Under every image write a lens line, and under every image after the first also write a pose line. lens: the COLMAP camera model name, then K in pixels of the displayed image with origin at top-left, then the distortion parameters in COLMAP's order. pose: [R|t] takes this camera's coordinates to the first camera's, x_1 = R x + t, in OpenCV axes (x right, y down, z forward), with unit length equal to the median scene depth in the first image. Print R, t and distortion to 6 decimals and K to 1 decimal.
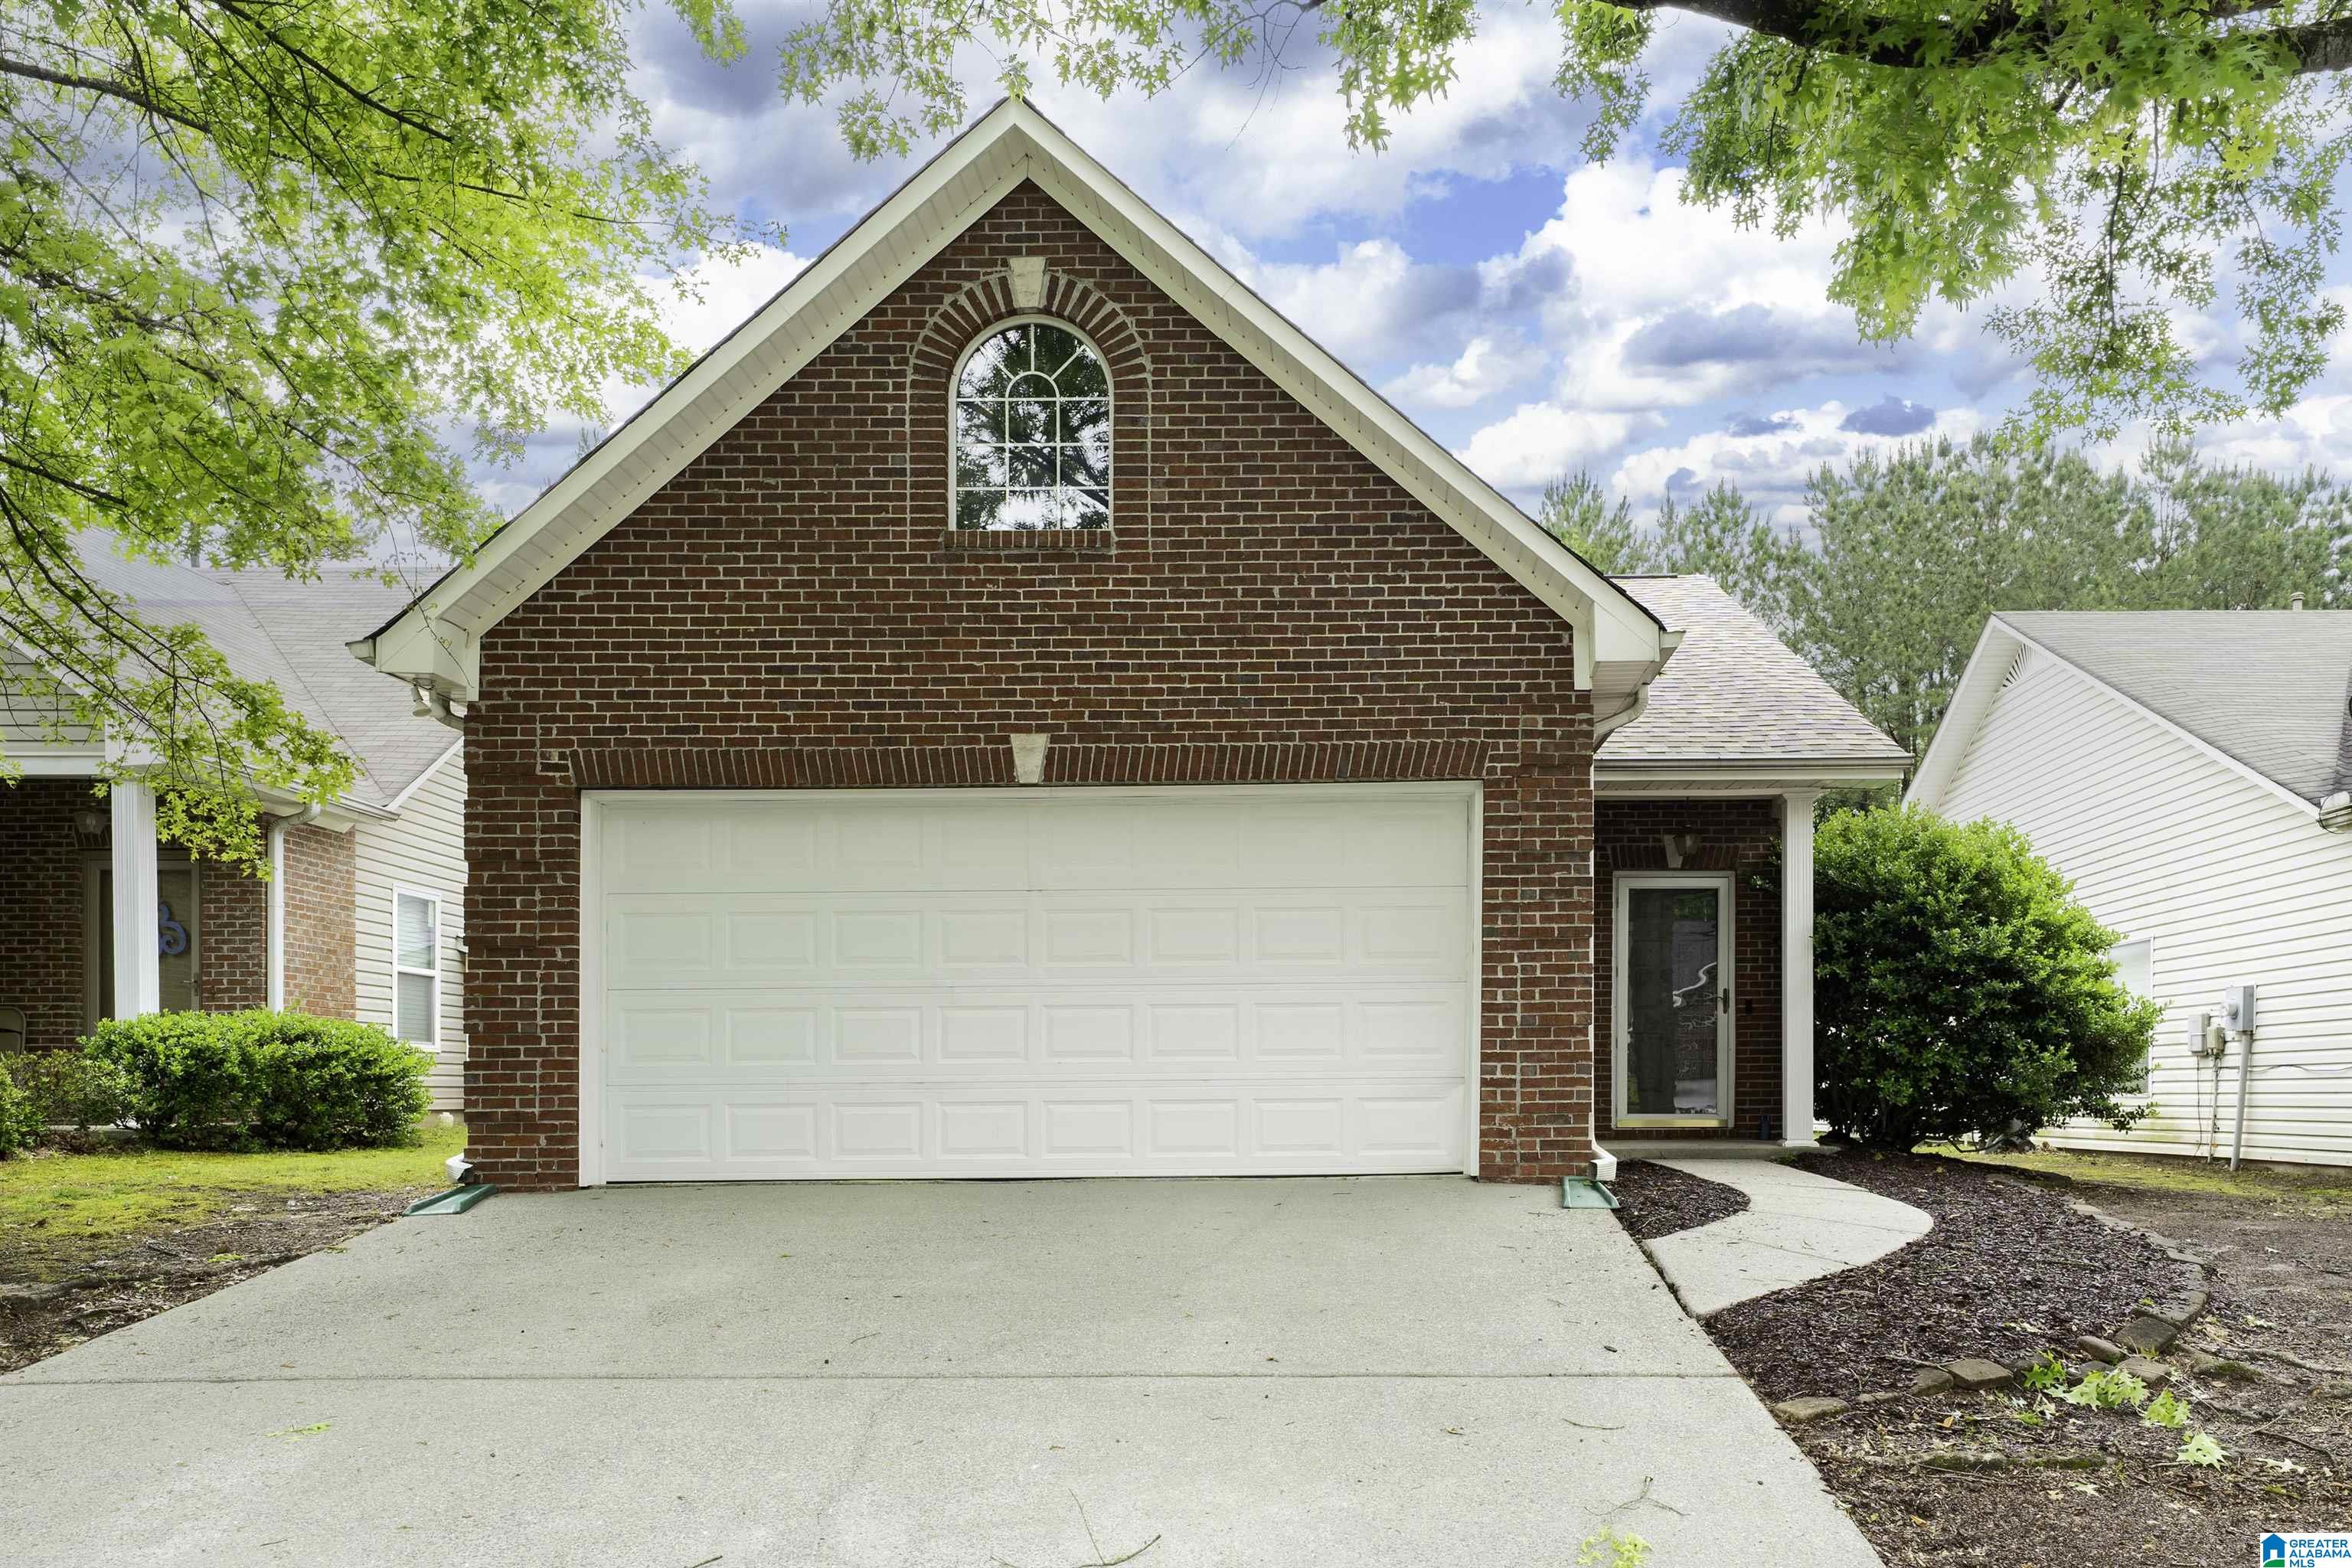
lens RADIAL K [[1372.5, 0, 1176.0], [0, 1372.5, 793.2], [0, 0, 1]] dist [-0.001244, -0.000474]
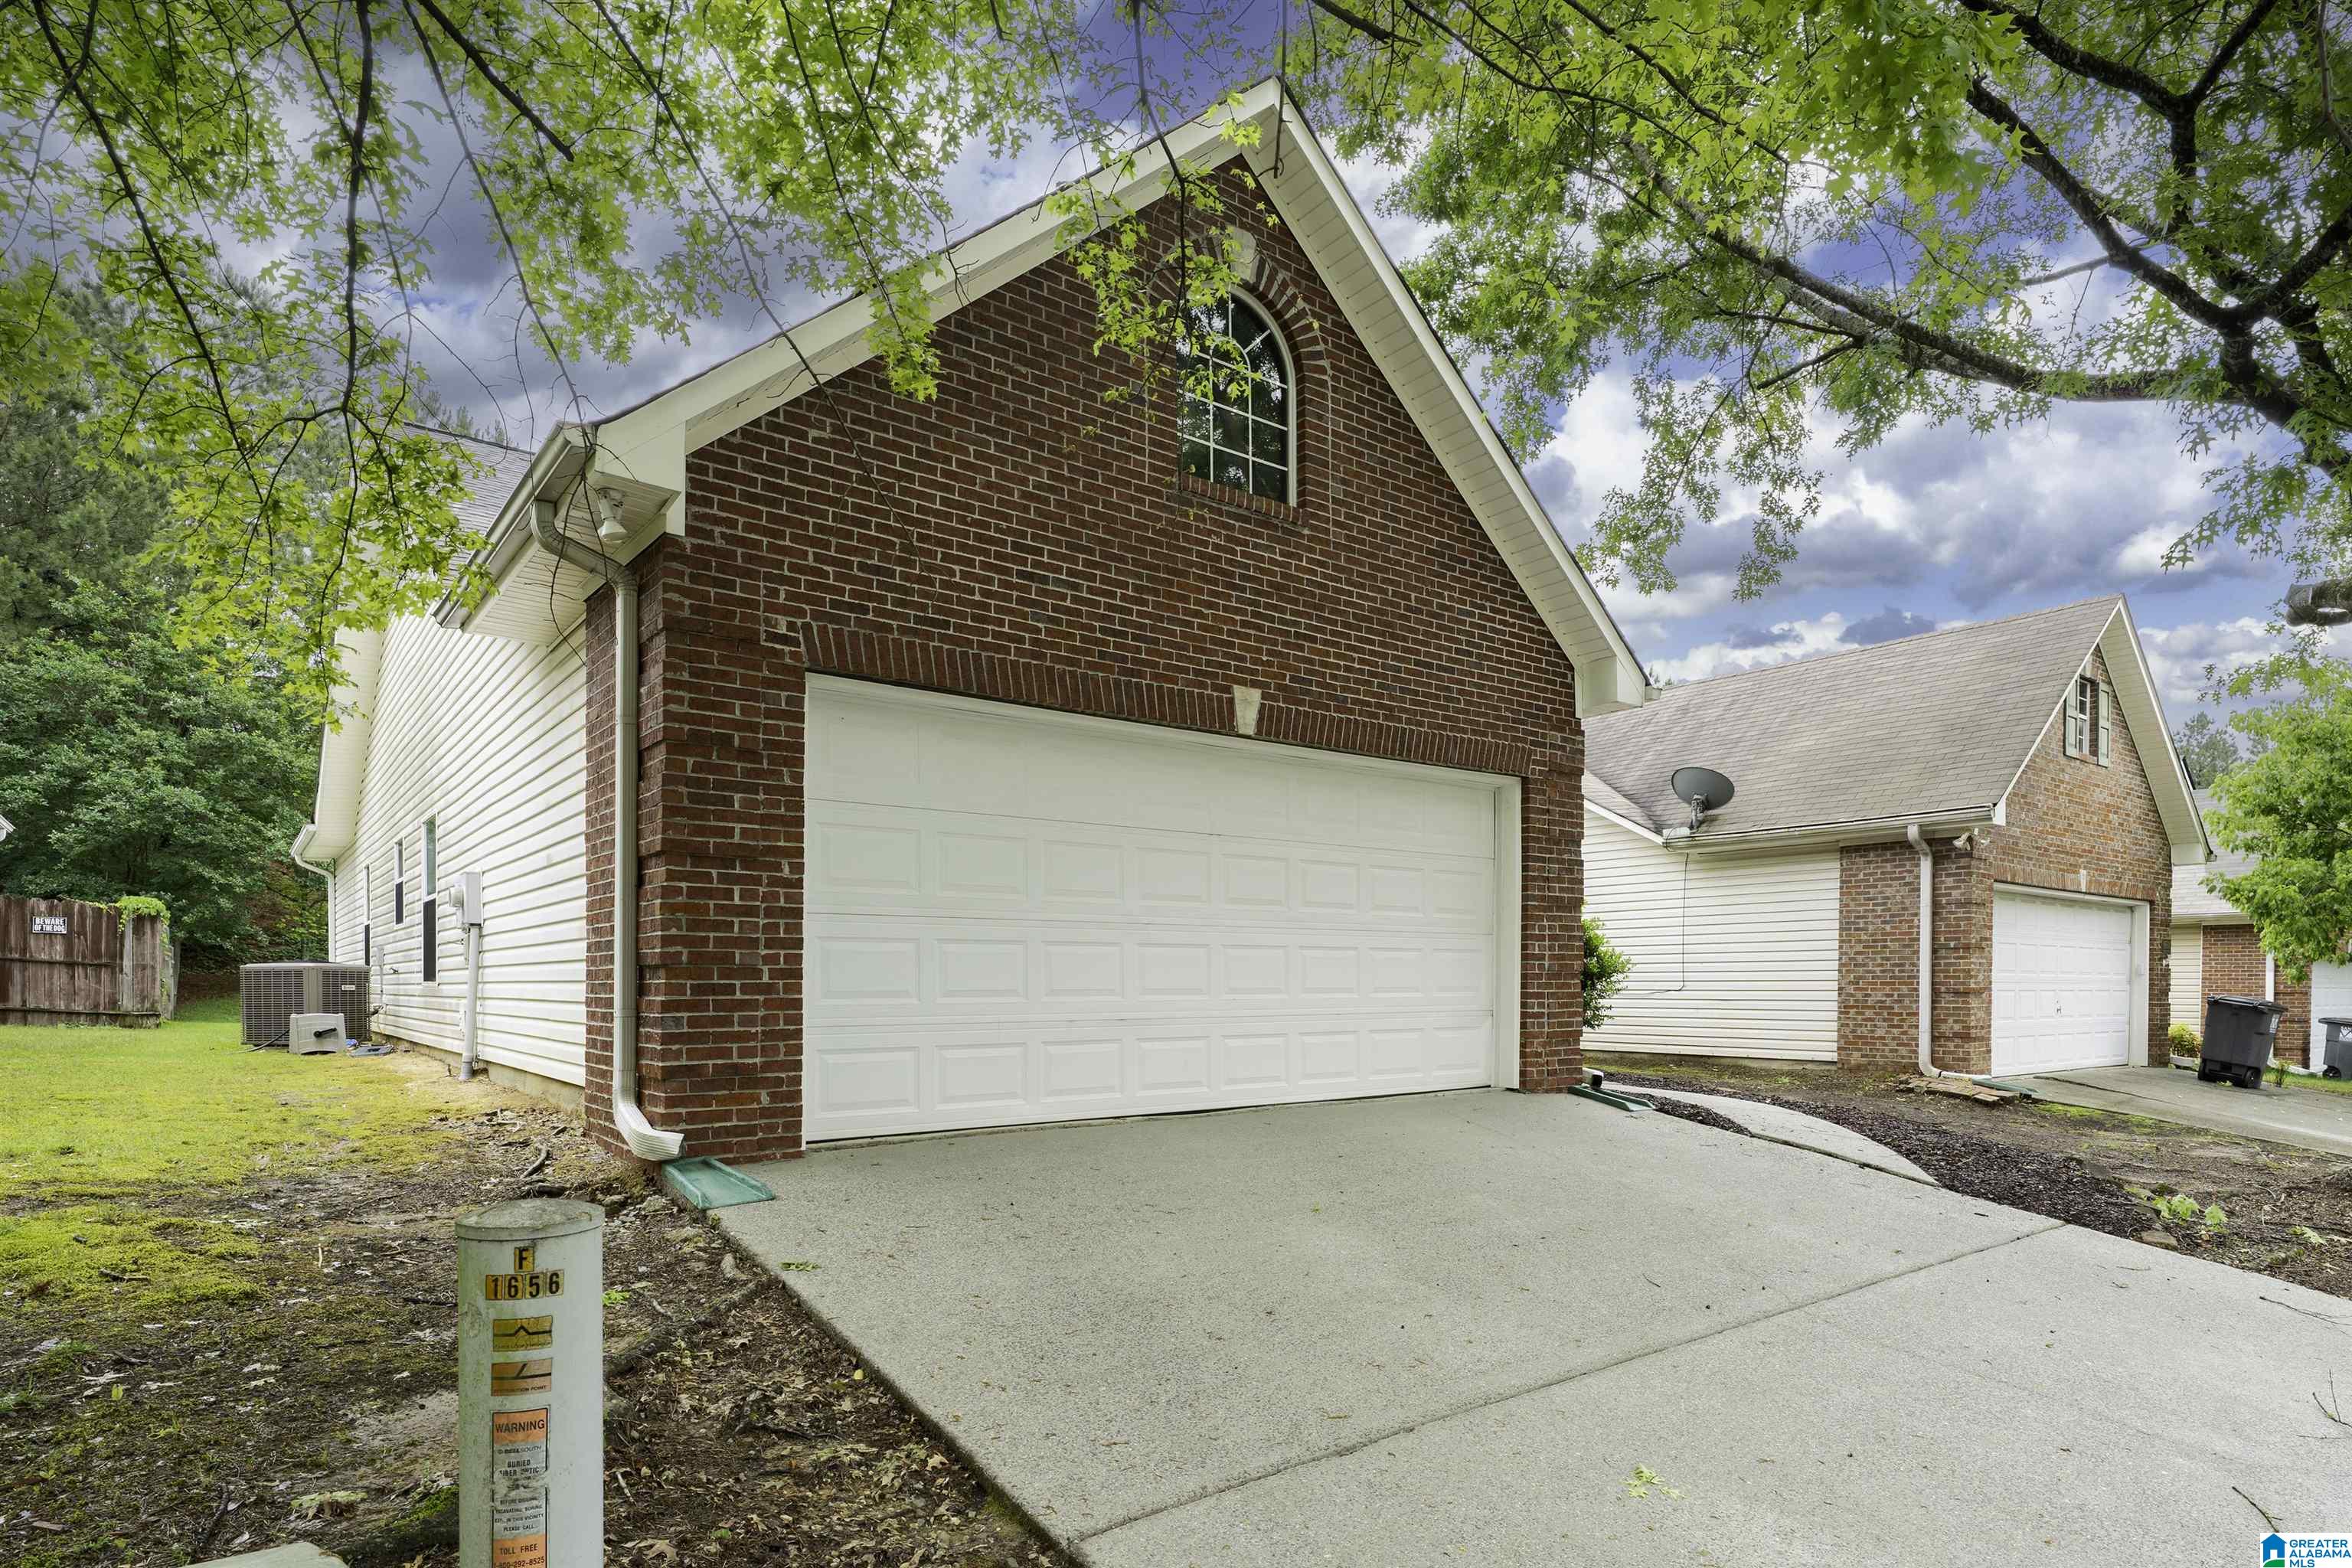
lens RADIAL K [[1153.0, 0, 1176.5], [0, 1153.0, 773.5], [0, 0, 1]] dist [-0.002102, 0.000114]
pose [[0.814790, 0.109534, 0.569315, -0.642210], [-0.123098, 0.992285, -0.014737, 0.041572], [-0.566536, -0.058074, 0.821988, 0.300883]]
